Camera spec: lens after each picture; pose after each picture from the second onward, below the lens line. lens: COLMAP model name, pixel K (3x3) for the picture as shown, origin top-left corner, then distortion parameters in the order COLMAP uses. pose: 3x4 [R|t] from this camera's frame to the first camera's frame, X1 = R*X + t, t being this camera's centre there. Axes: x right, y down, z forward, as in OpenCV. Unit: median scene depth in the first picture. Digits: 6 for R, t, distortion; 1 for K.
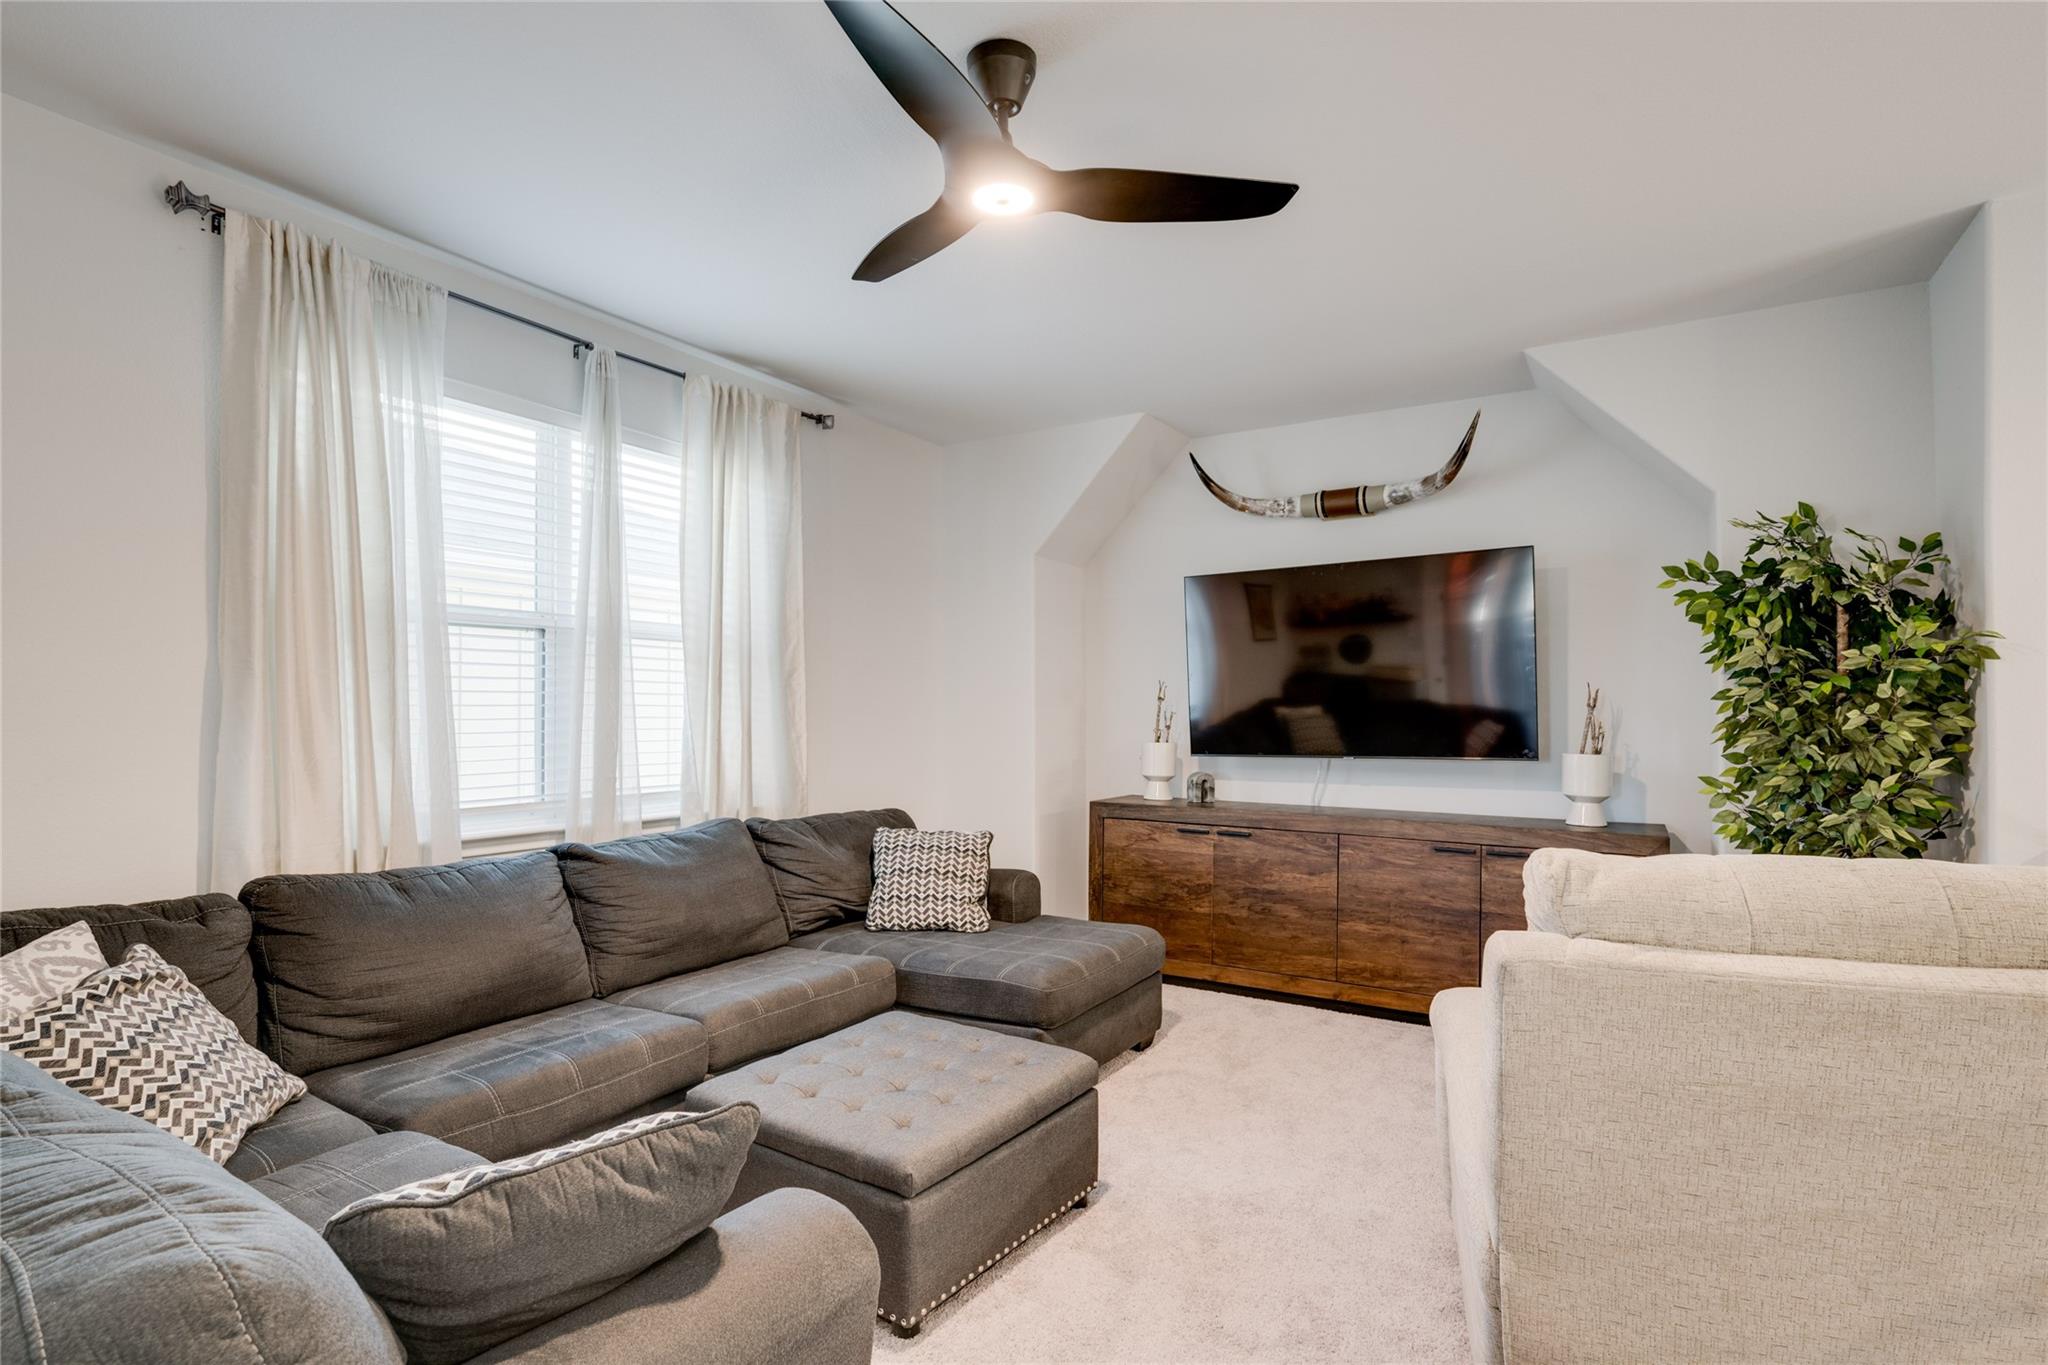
lens RADIAL K [[1026.8, 0, 1019.9], [0, 1026.8, 707.4], [0, 0, 1]] dist [0.013742, 0.000461]
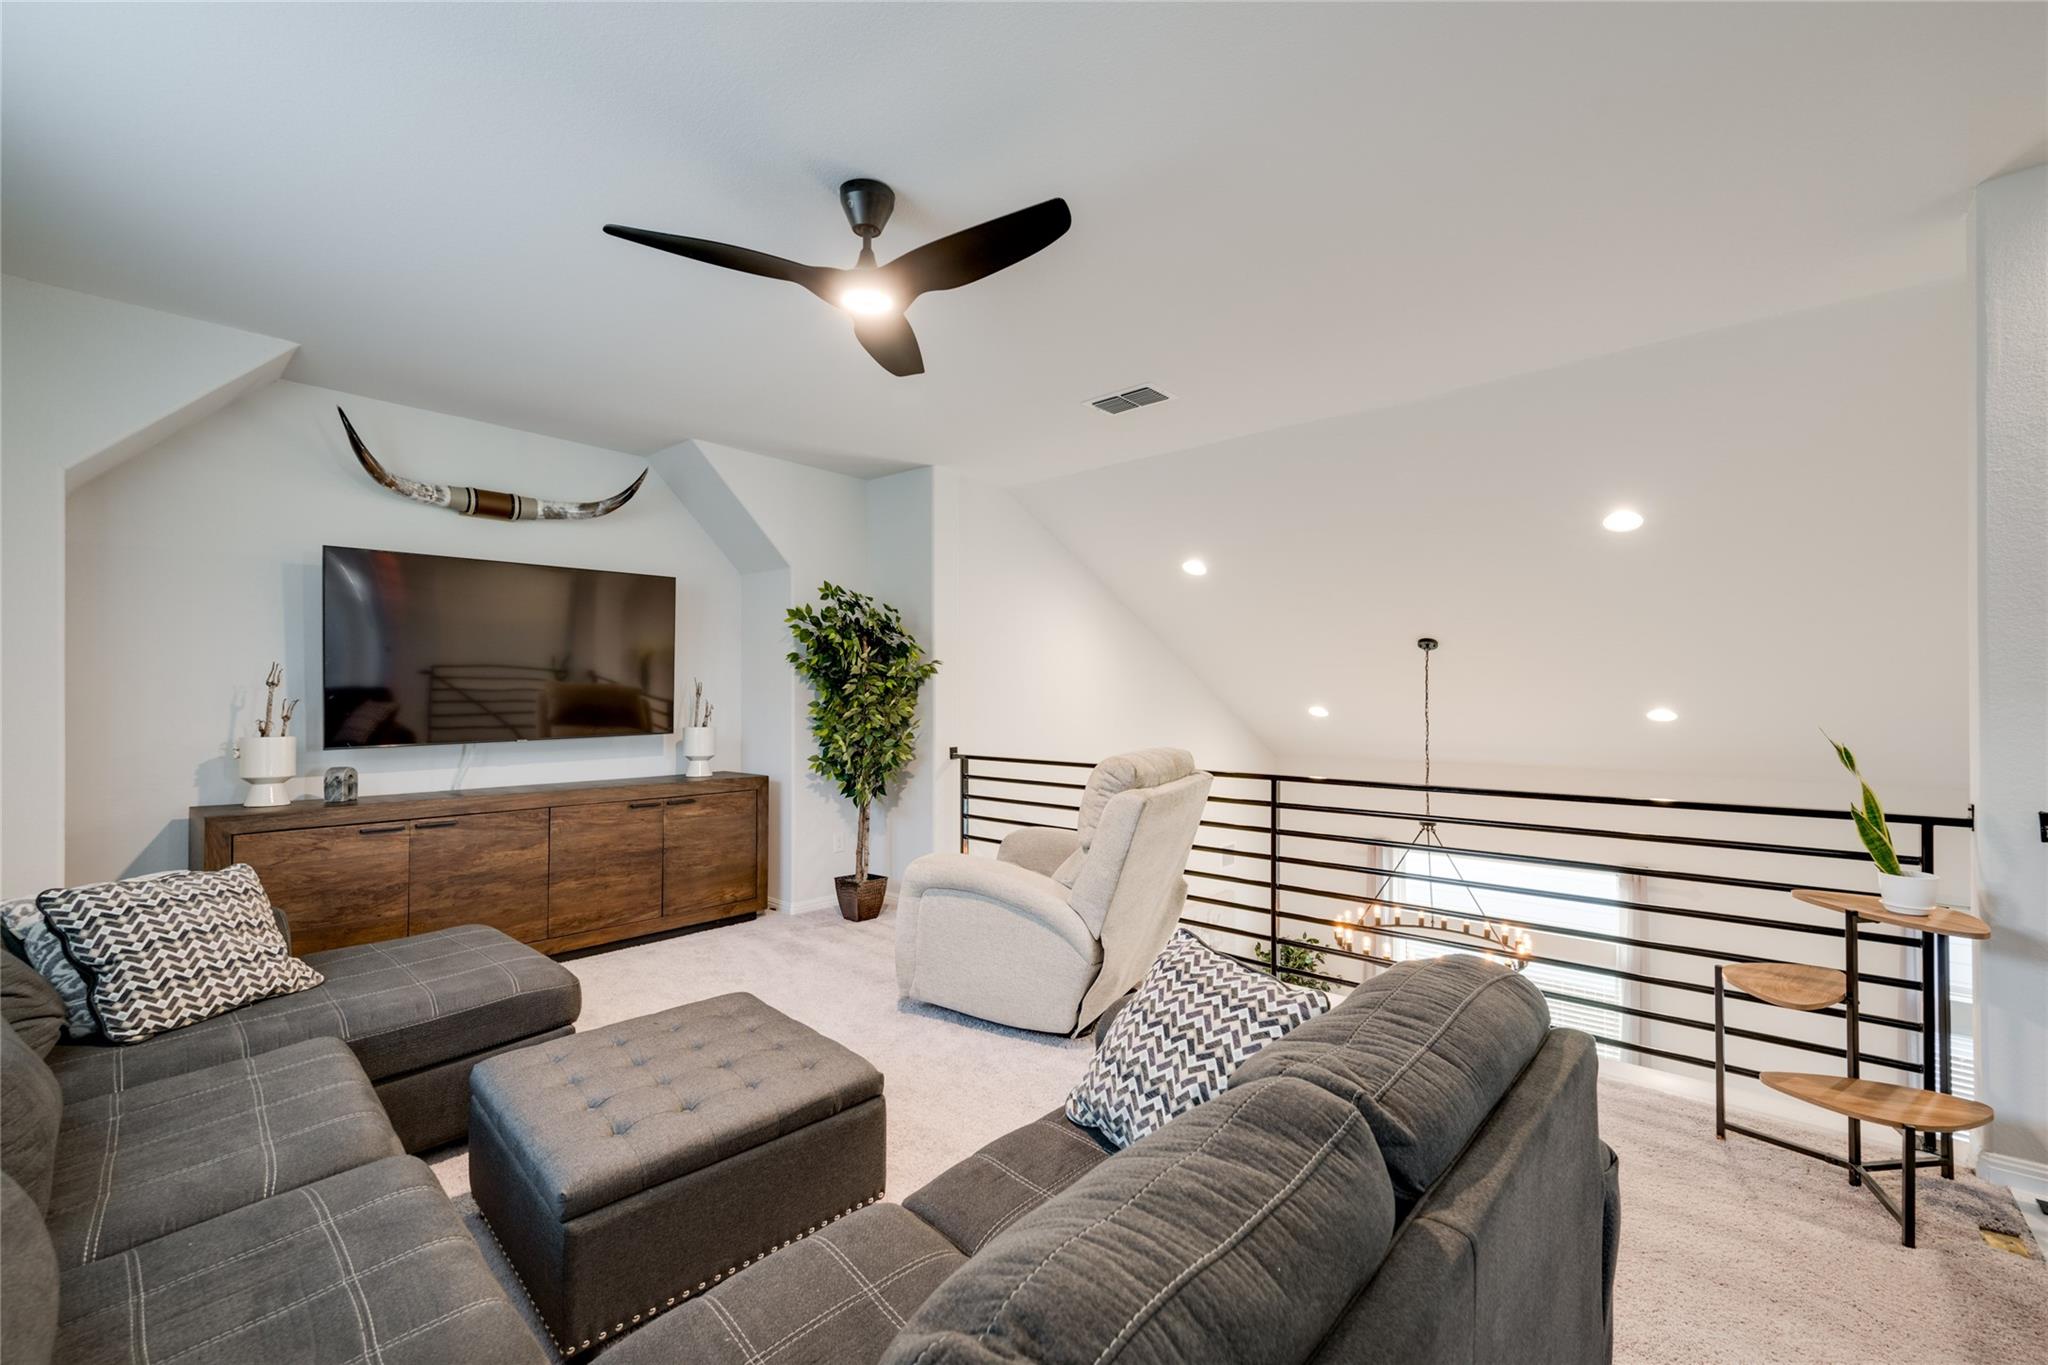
lens RADIAL K [[865.6, 0, 1053.5], [0, 865.6, 693.2], [0, 0, 1]] dist [-0.001077, 0.000106]
pose [[0.137815, -0.000228, 0.990458, -0.580433], [-0.003151, 0.999995, 0.000668, -0.004445], [-0.990453, -0.003213, 0.137814, 0.340261]]
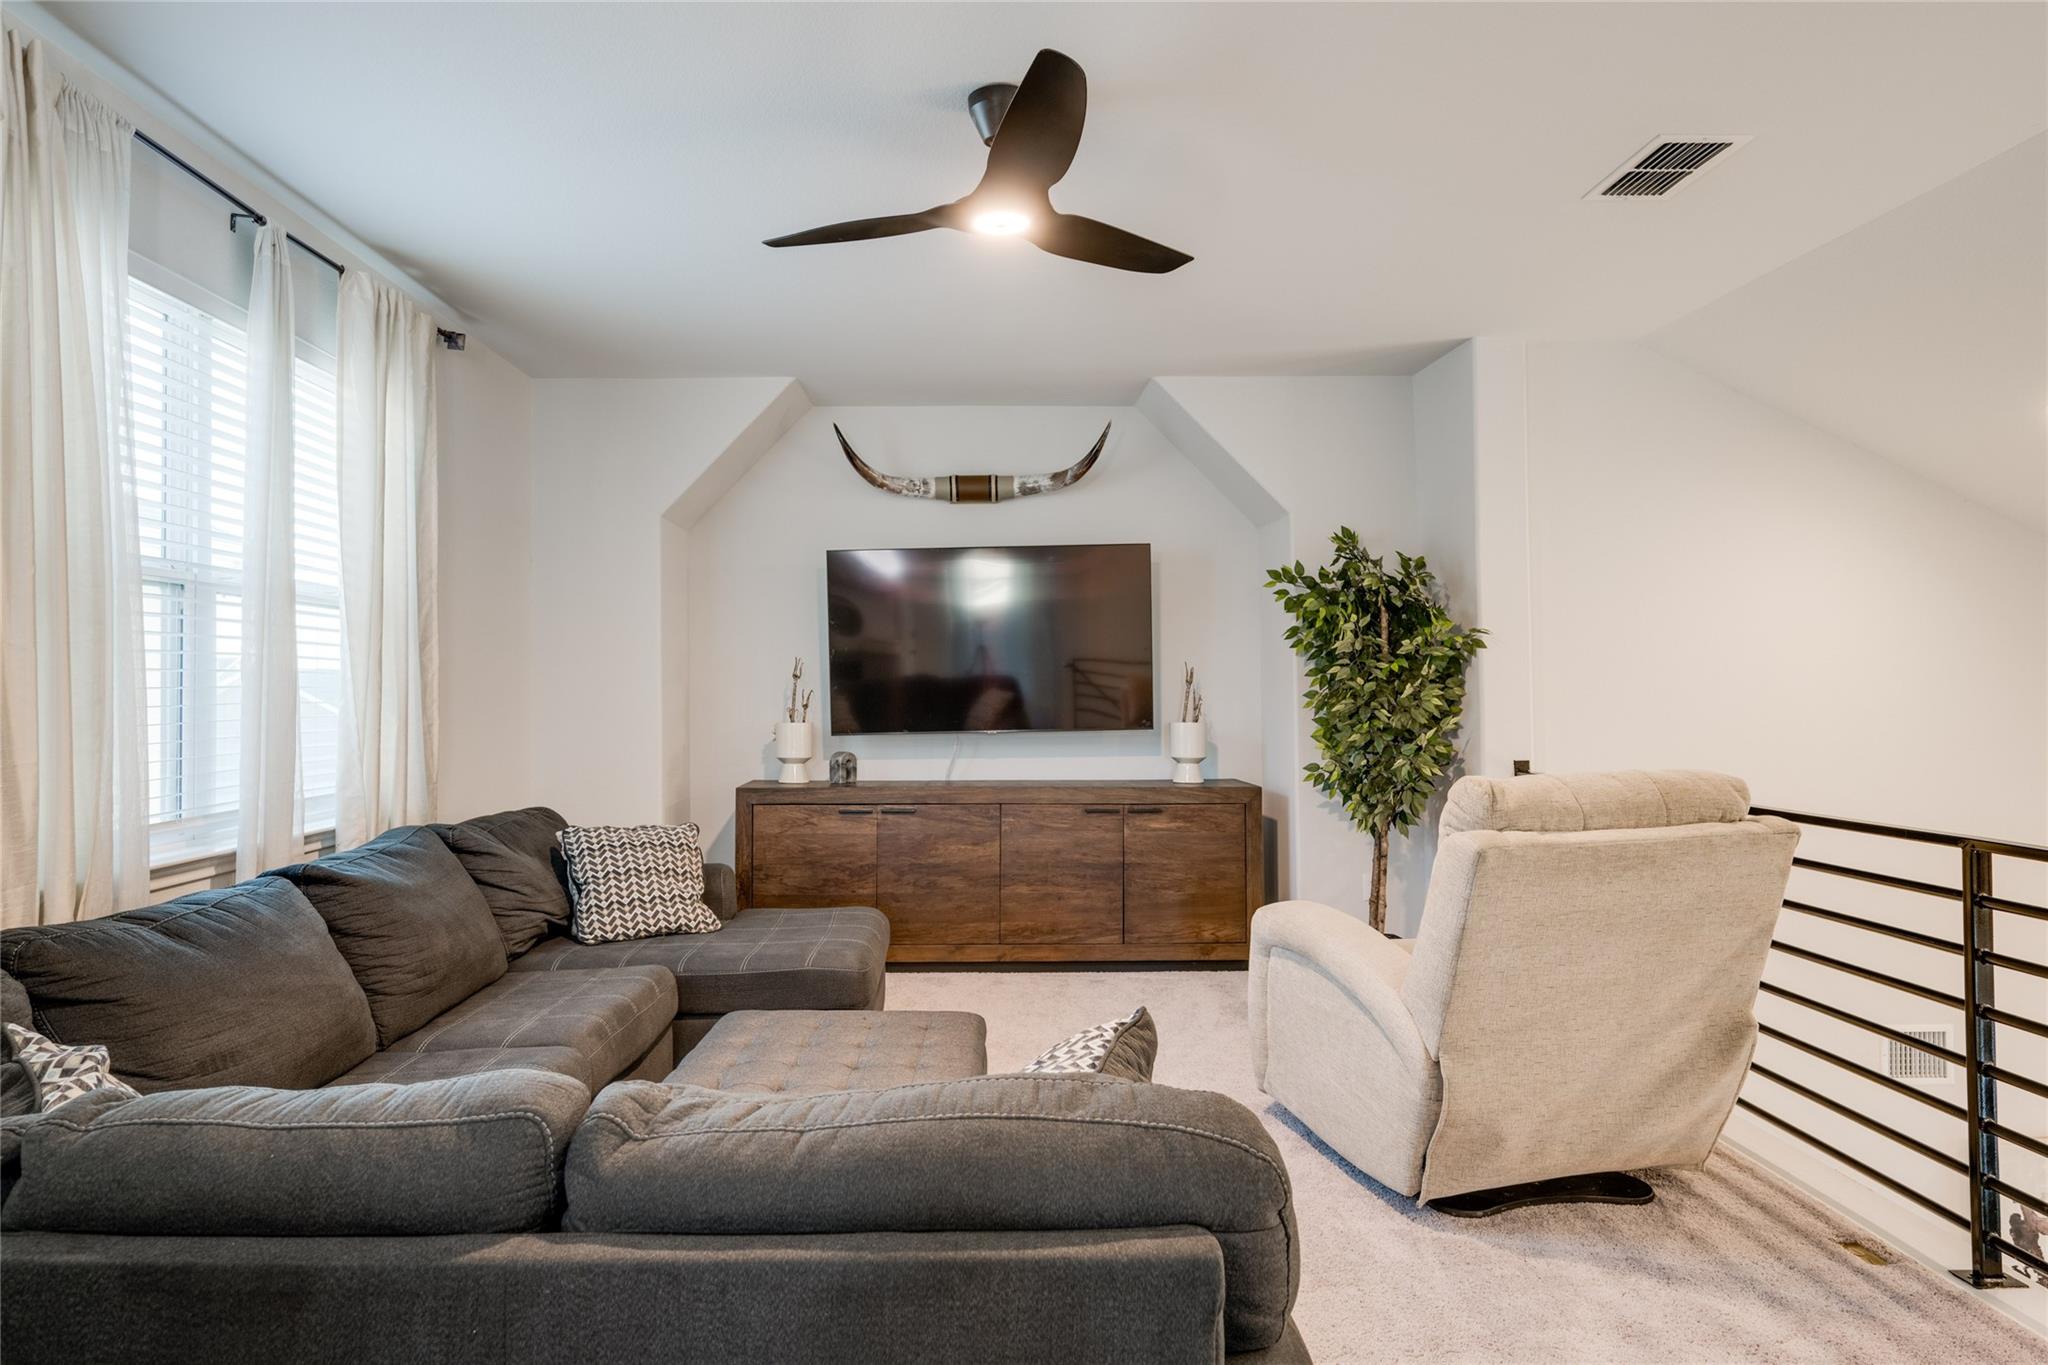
lens RADIAL K [[1211.8, 0, 964.3], [0, 1211.8, 667.1], [0, 0, 1]] dist [0.001933, 0.000399]
pose [[0.844469, 0.001280, 0.535603, -0.409877], [0.007148, 0.999881, -0.013658, -0.001030], [-0.535557, 0.015362, 0.844359, -0.036935]]
